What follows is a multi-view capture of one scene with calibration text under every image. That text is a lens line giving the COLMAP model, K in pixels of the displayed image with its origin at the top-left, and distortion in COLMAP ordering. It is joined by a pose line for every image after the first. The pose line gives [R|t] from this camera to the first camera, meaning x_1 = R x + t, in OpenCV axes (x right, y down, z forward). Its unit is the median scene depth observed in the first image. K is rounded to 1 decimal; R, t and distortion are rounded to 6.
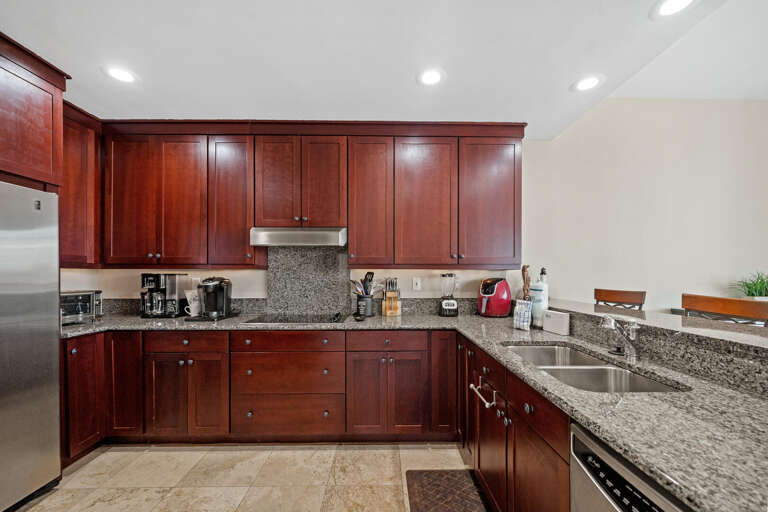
lens RADIAL K [[303.6, 0, 386.1], [0, 303.6, 275.2], [0, 0, 1]] dist [0.002688, 0.000131]
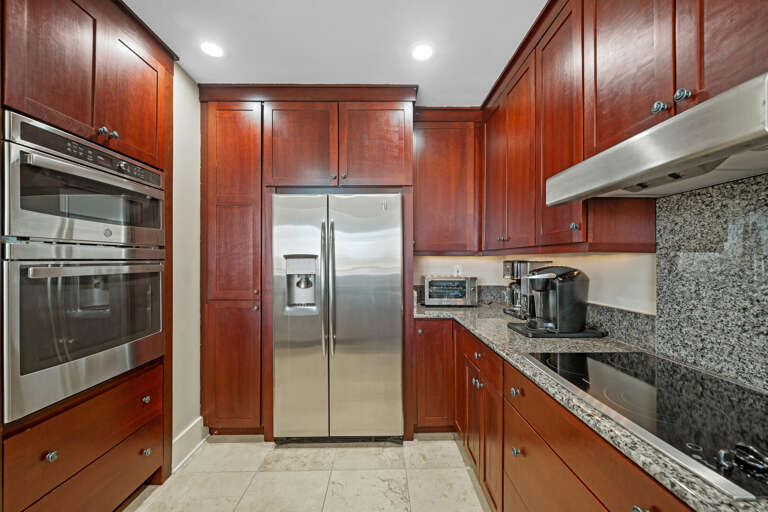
lens RADIAL K [[303.6, 0, 384.2], [0, 303.6, 259.1], [0, 0, 1]] dist [0.002688, 0.000131]
pose [[0.000668, -0.000695, -1.000000, 0.062626], [0.001579, 0.999999, -0.000694, -0.009691], [0.999999, -0.001579, 0.000669, 0.687641]]
